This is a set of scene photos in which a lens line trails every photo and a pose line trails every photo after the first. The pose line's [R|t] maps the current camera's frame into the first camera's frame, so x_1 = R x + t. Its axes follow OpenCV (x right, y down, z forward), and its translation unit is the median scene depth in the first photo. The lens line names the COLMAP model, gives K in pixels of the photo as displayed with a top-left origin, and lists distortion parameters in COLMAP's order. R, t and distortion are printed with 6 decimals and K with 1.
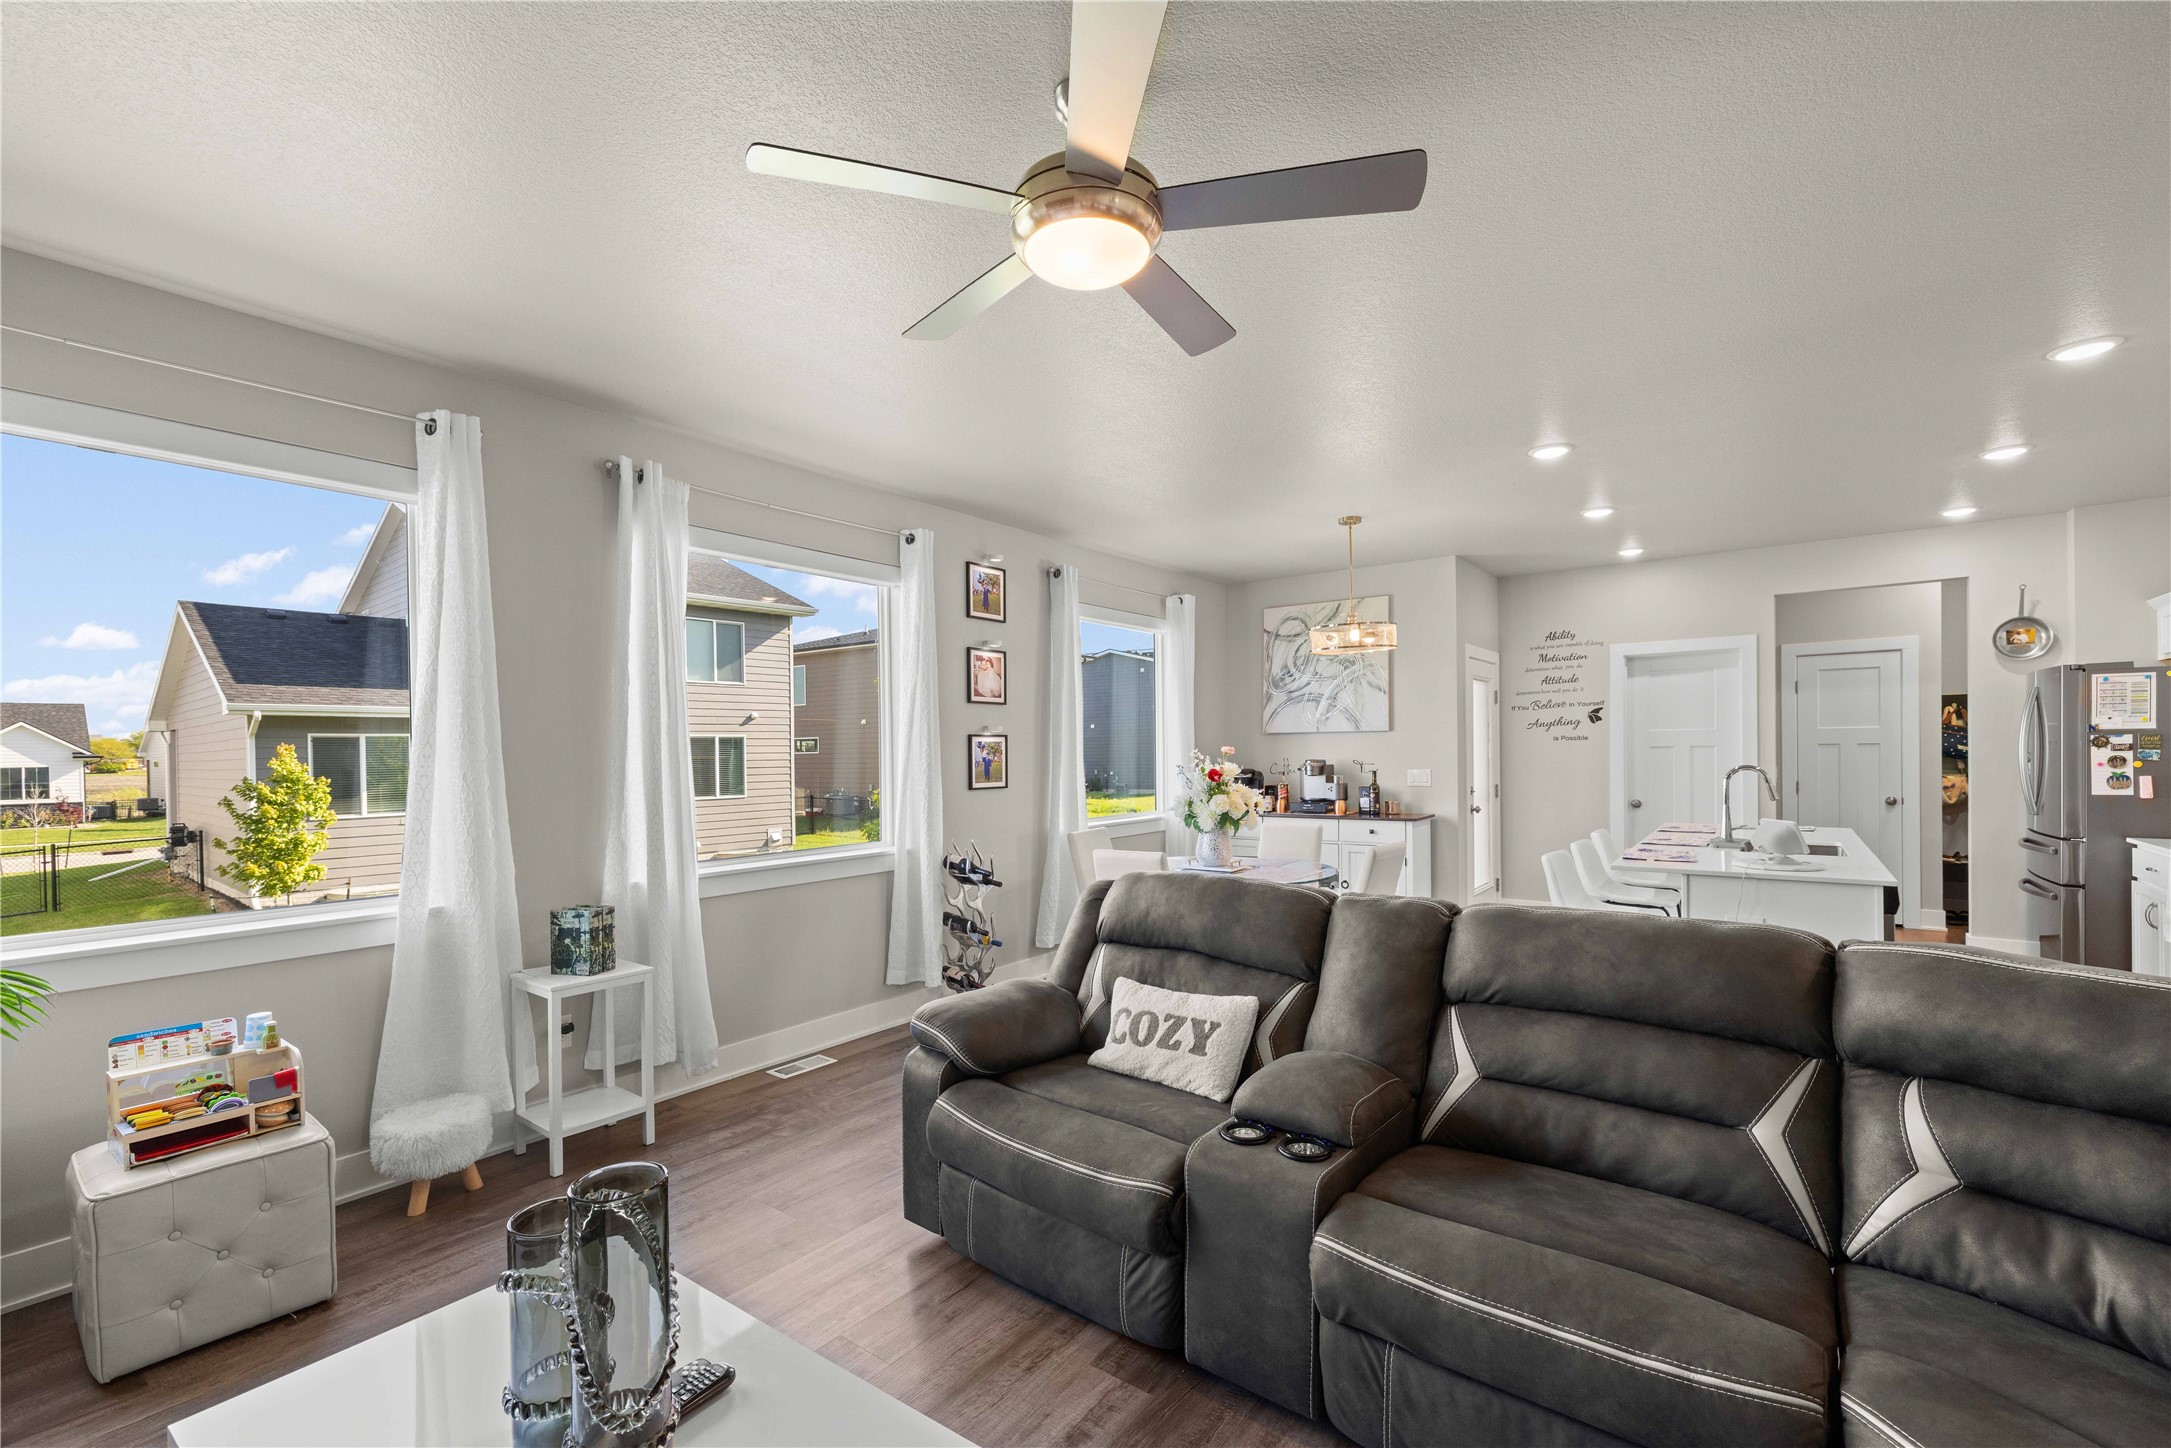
lens RADIAL K [[926.1, 0, 1082.2], [0, 926.1, 761.6], [0, 0, 1]] dist [0.002014, 0.000689]
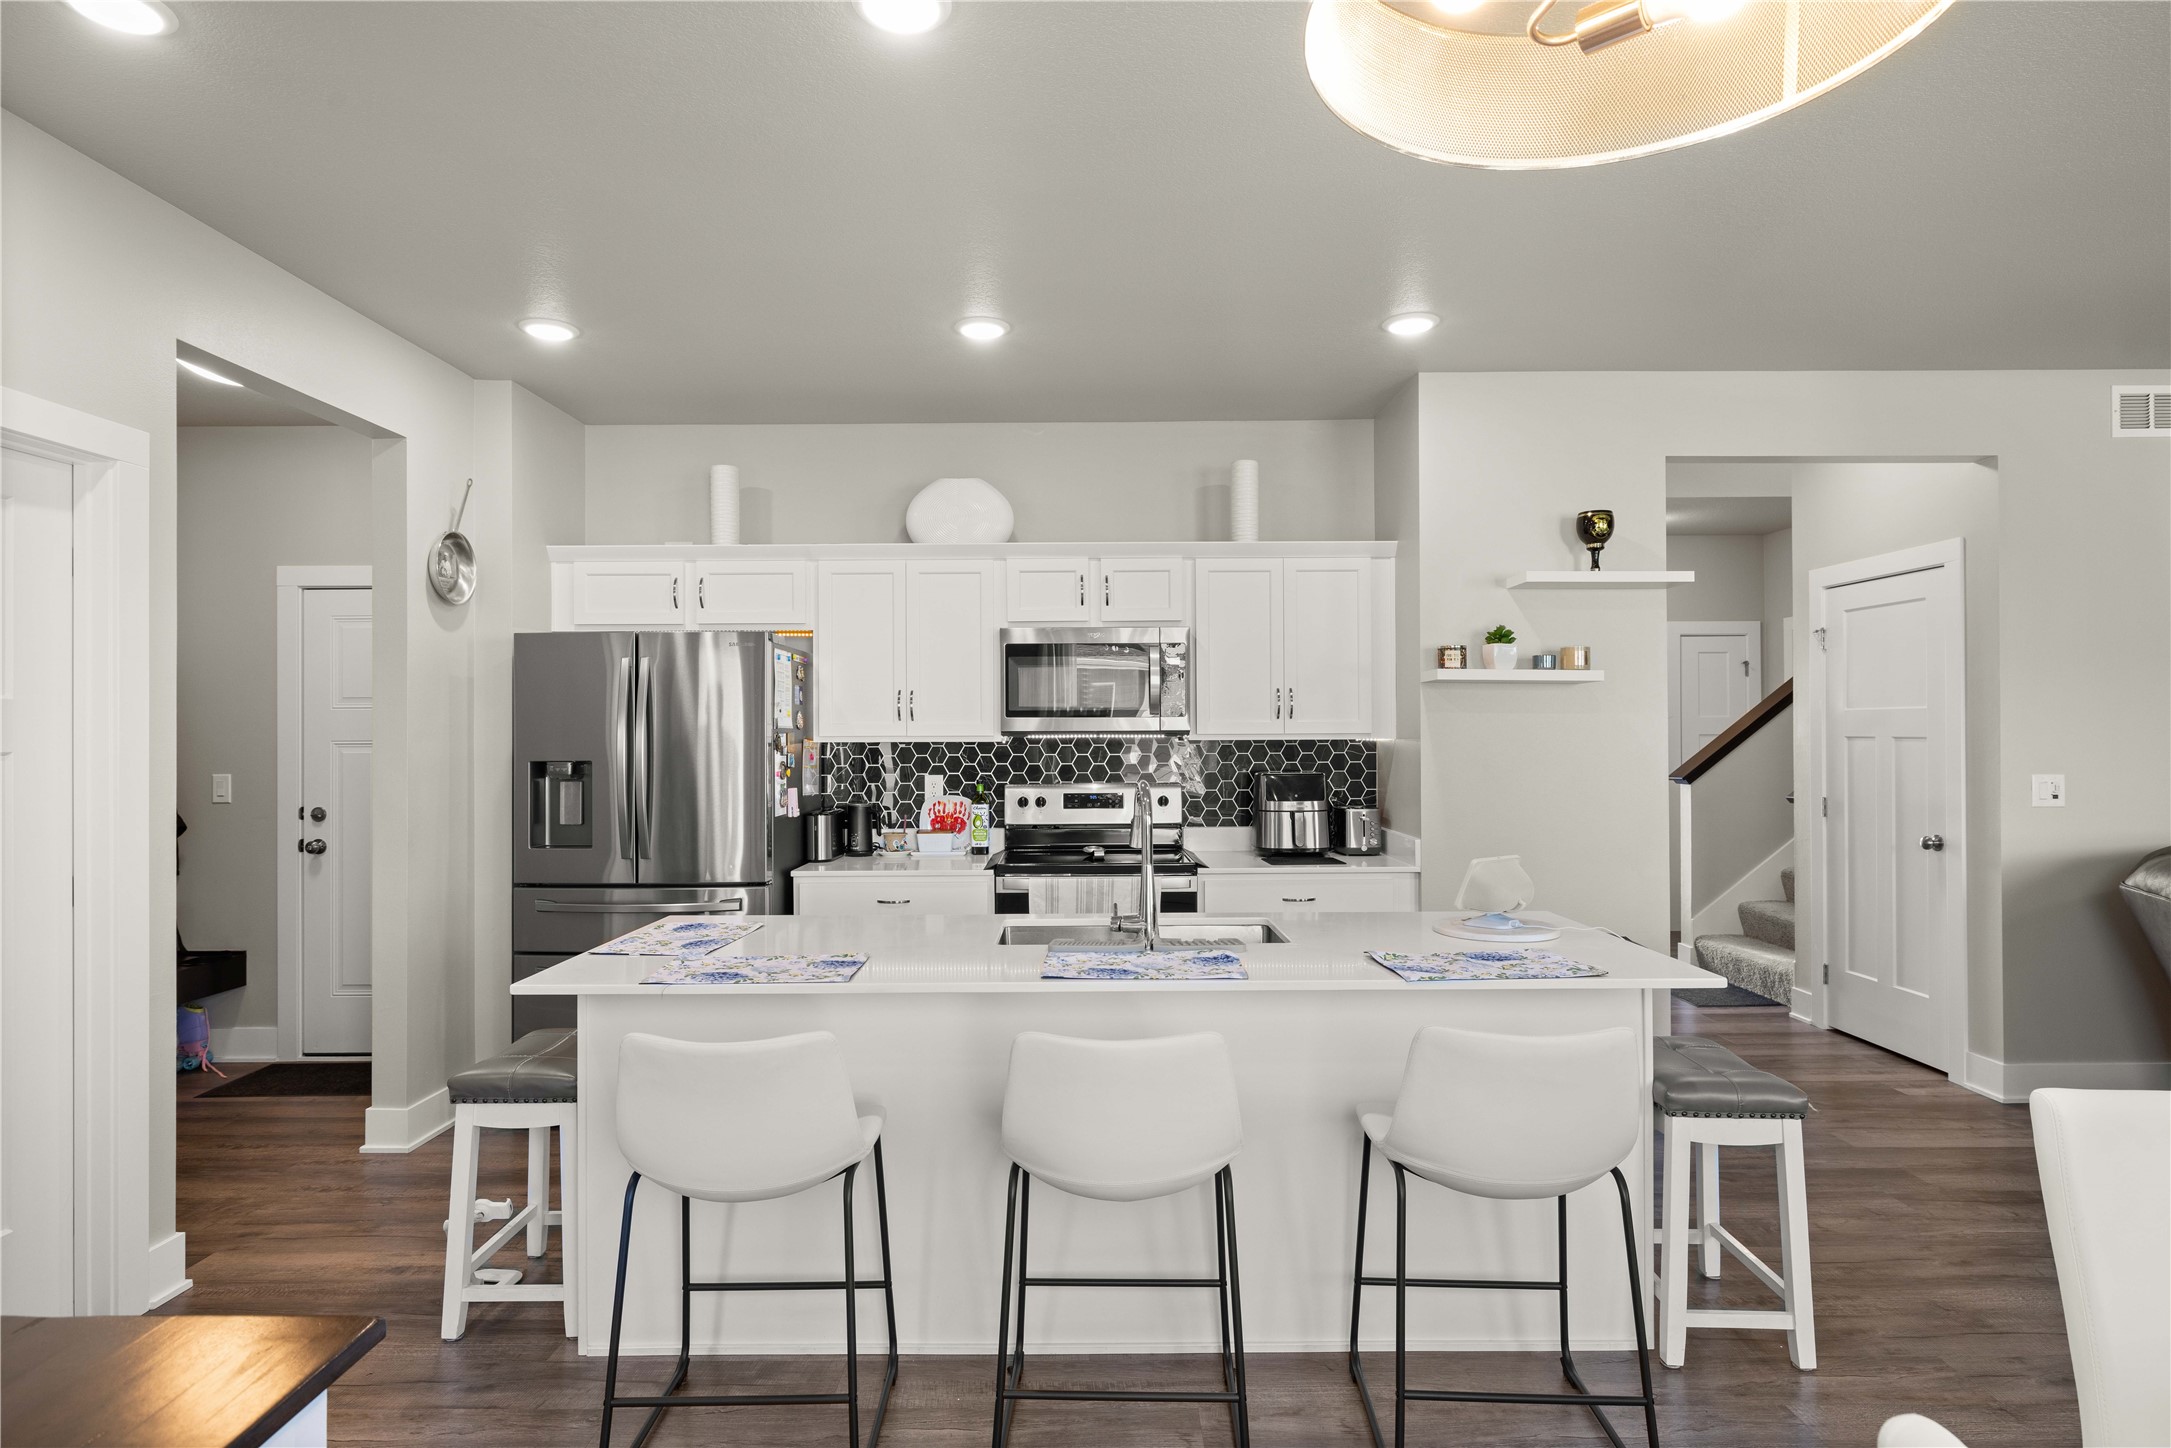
lens RADIAL K [[1152.9, 0, 1079.2], [0, 1152.9, 724.8], [0, 0, 1]] dist [0.001283, -0.000548]
pose [[-0.598315, 0.024868, 0.800875, 0.199273], [0.023800, 0.999629, -0.013259, -0.015455], [-0.800907, 0.011127, -0.598685, 1.146357]]
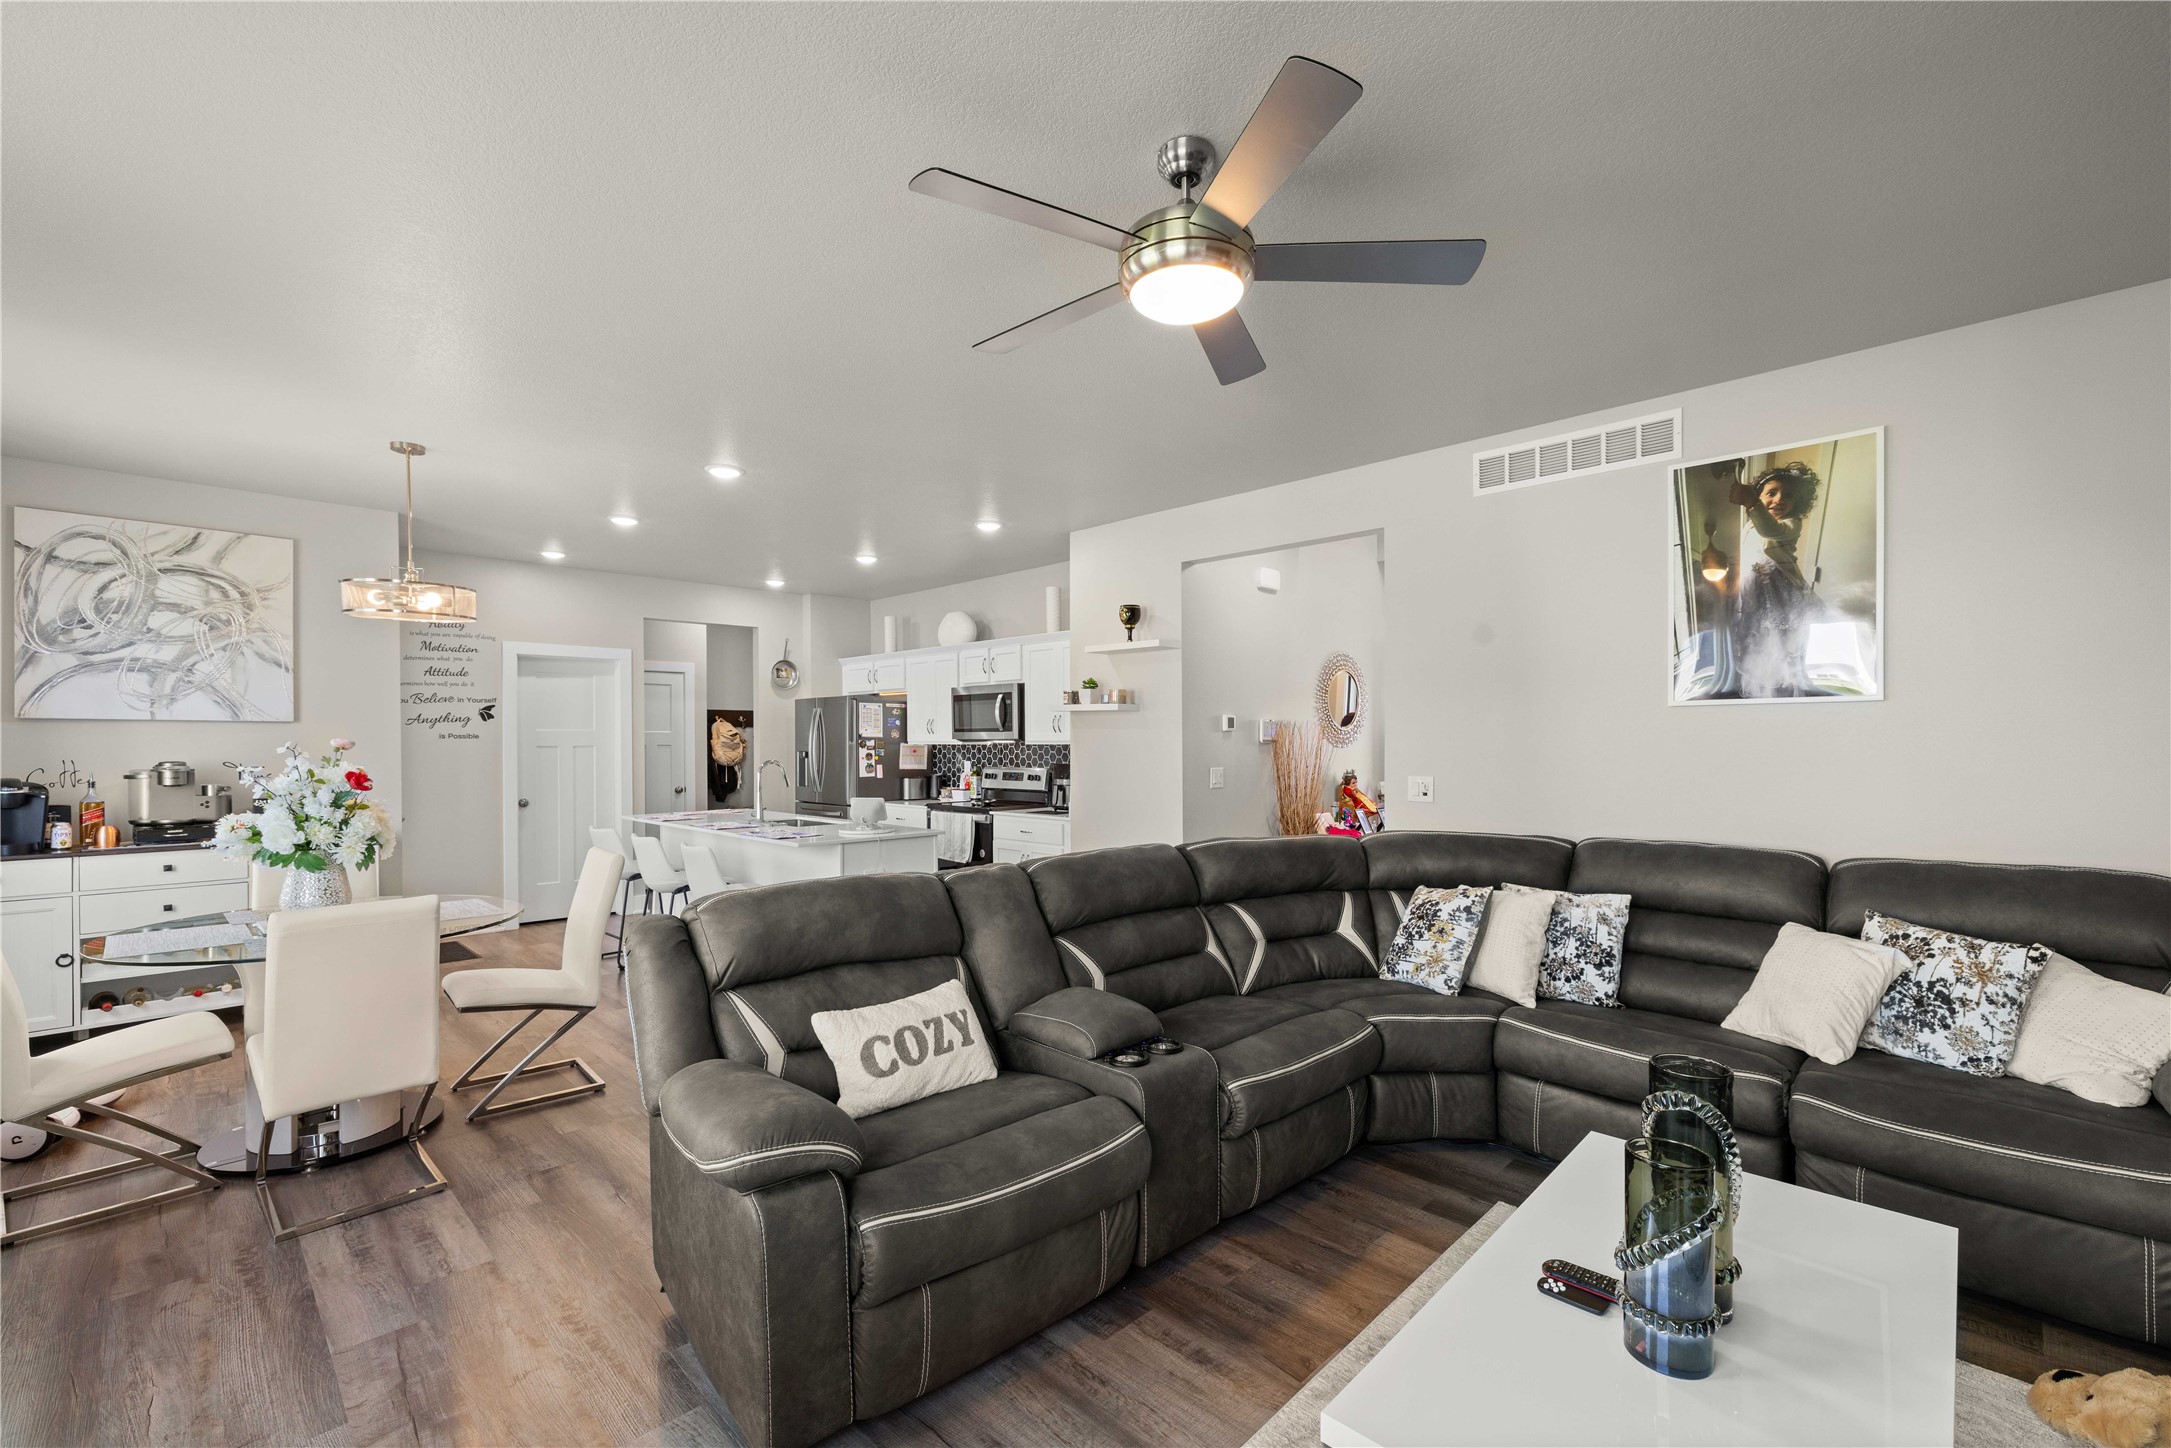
lens RADIAL K [[919.9, 0, 1079.5], [0, 919.9, 748.4], [0, 0, 1]] dist [0.006251, -0.000460]
pose [[0.144343, 0.005307, 0.989513, -0.381967], [0.012752, 0.999893, -0.007222, 0.001817], [-0.989446, 0.013660, 0.144260, 0.331209]]
